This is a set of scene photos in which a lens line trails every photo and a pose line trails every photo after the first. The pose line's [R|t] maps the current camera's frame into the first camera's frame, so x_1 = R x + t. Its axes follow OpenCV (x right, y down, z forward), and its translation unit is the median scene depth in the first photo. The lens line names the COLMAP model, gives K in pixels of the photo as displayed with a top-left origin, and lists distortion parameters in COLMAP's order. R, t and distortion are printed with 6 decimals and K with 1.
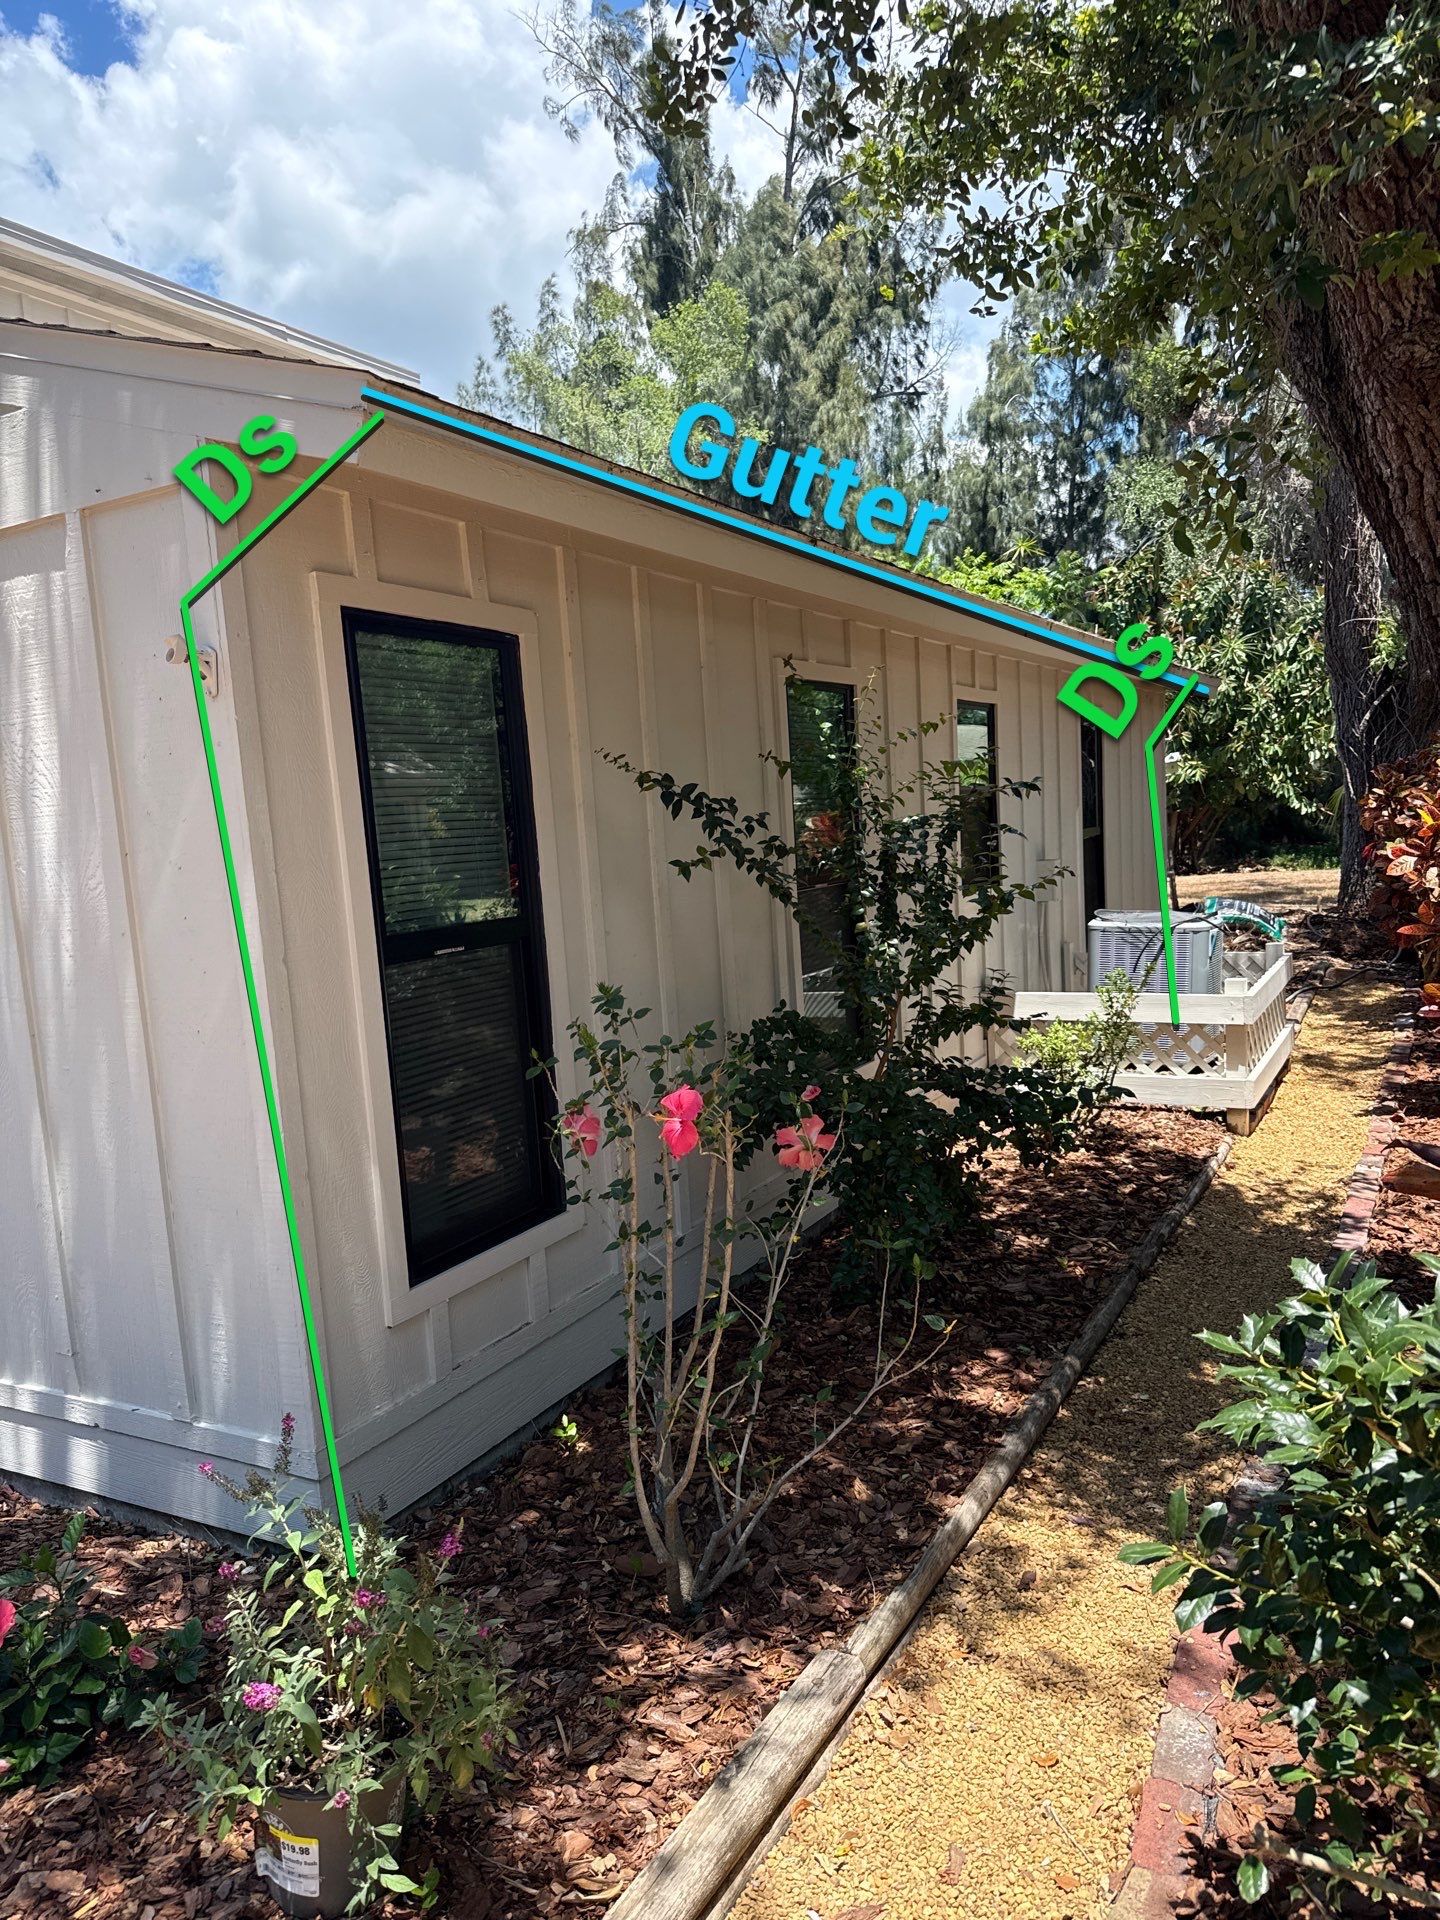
lens RADIAL K [[1332.6, 0, 724.7], [0, 1332.6, 971.4], [0, 0, 1]] dist [0.006695, 0.000800]
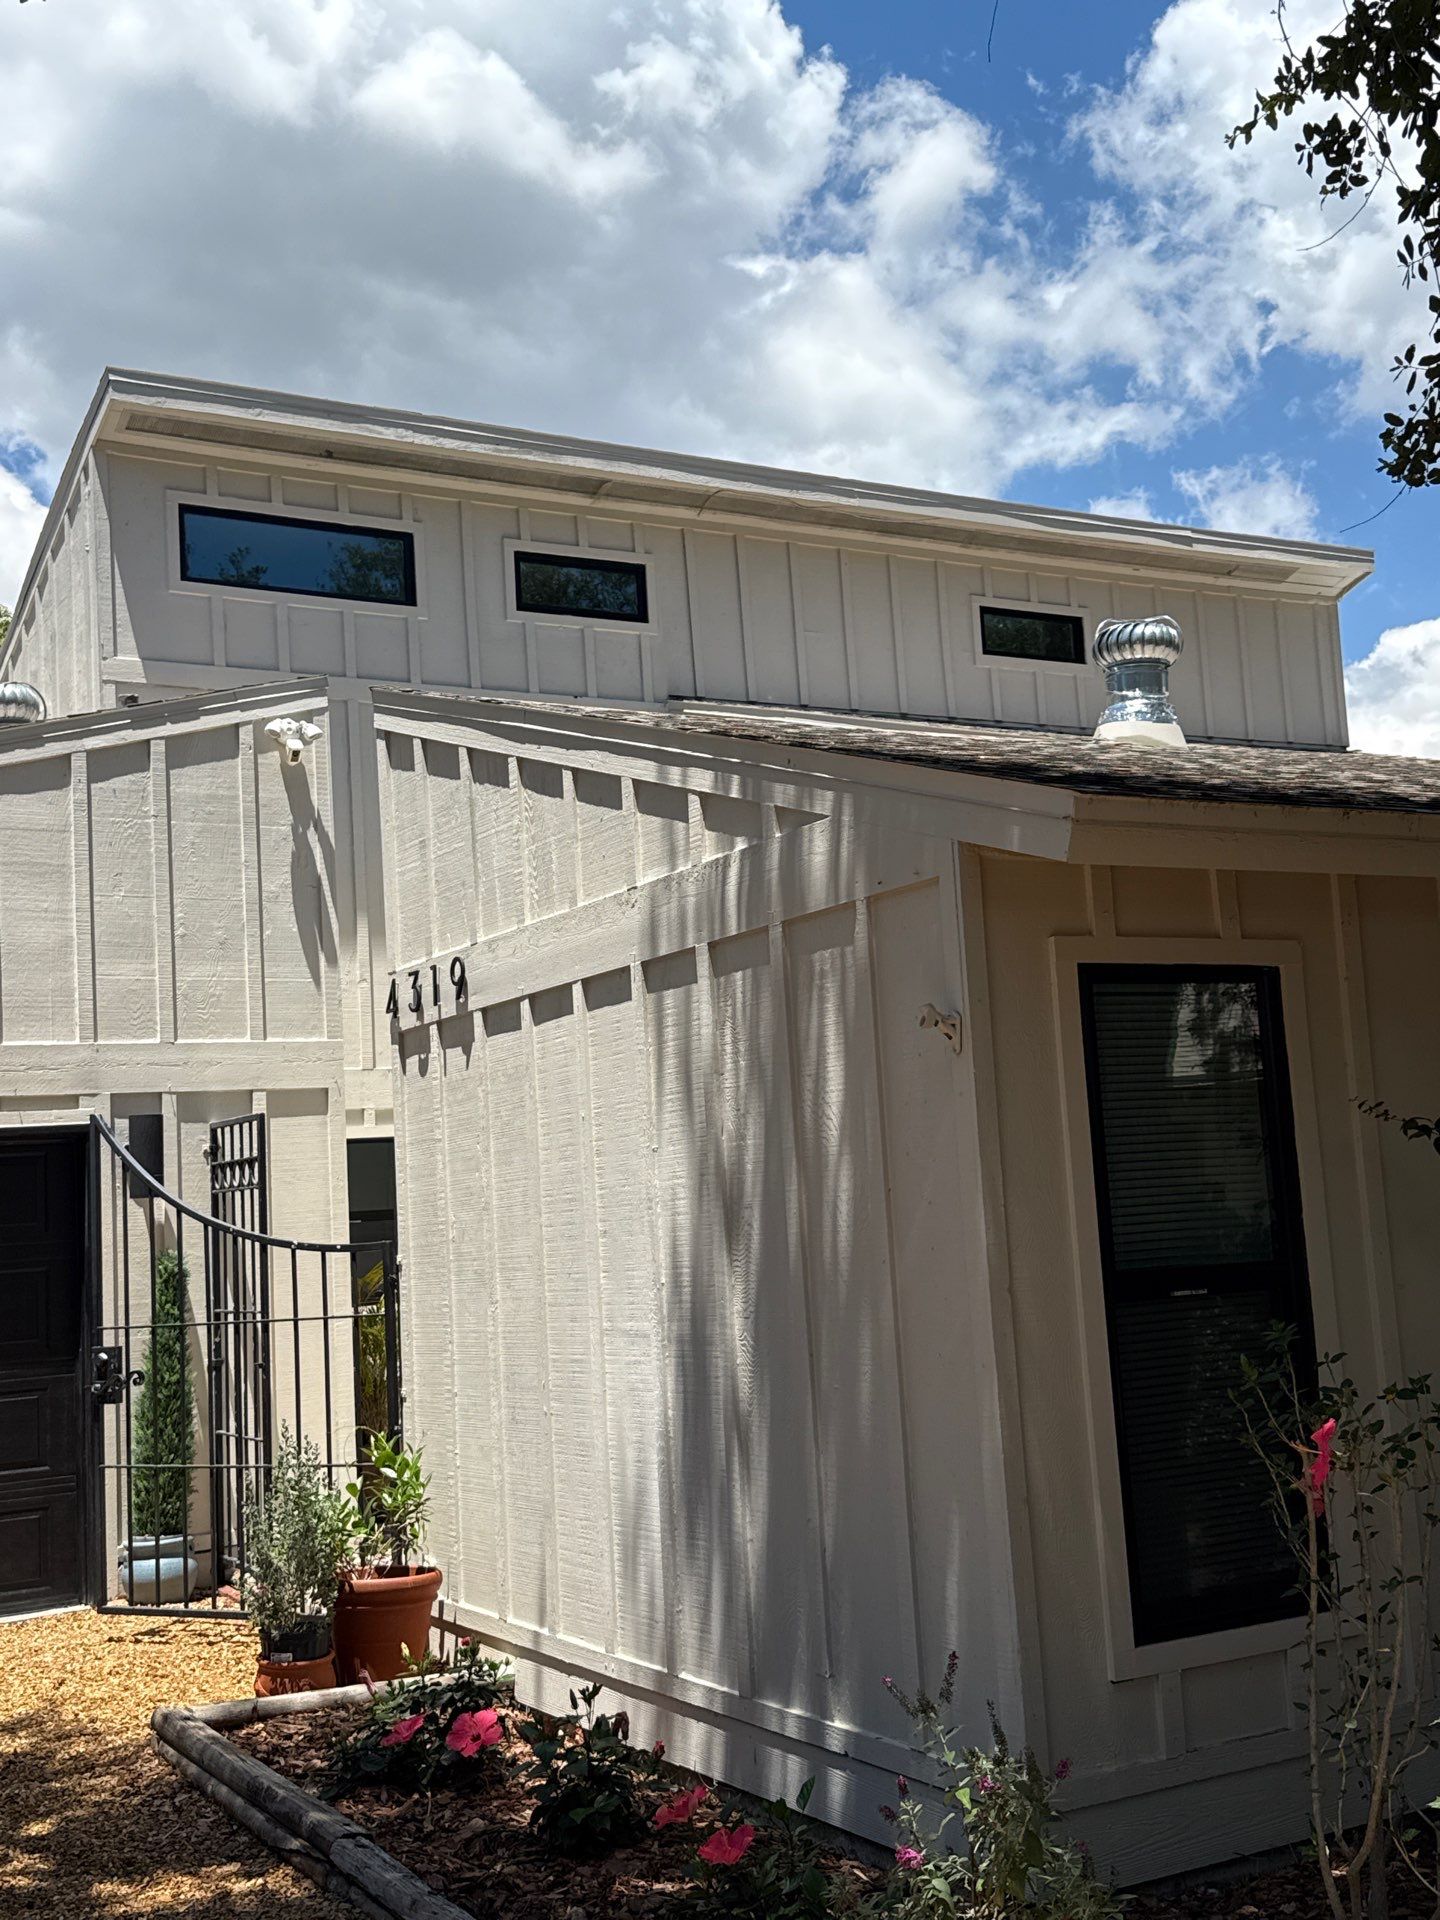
lens RADIAL K [[2093.8, 0, 795.6], [0, 2093.8, 956.2], [0, 0, 1]] dist [0.151395, 0.011780]
pose [[0.865399, -0.047468, -0.498831, 0.344358], [-0.055098, 0.980452, -0.188885, 0.051813], [0.498046, 0.190946, 0.845867, -0.526357]]
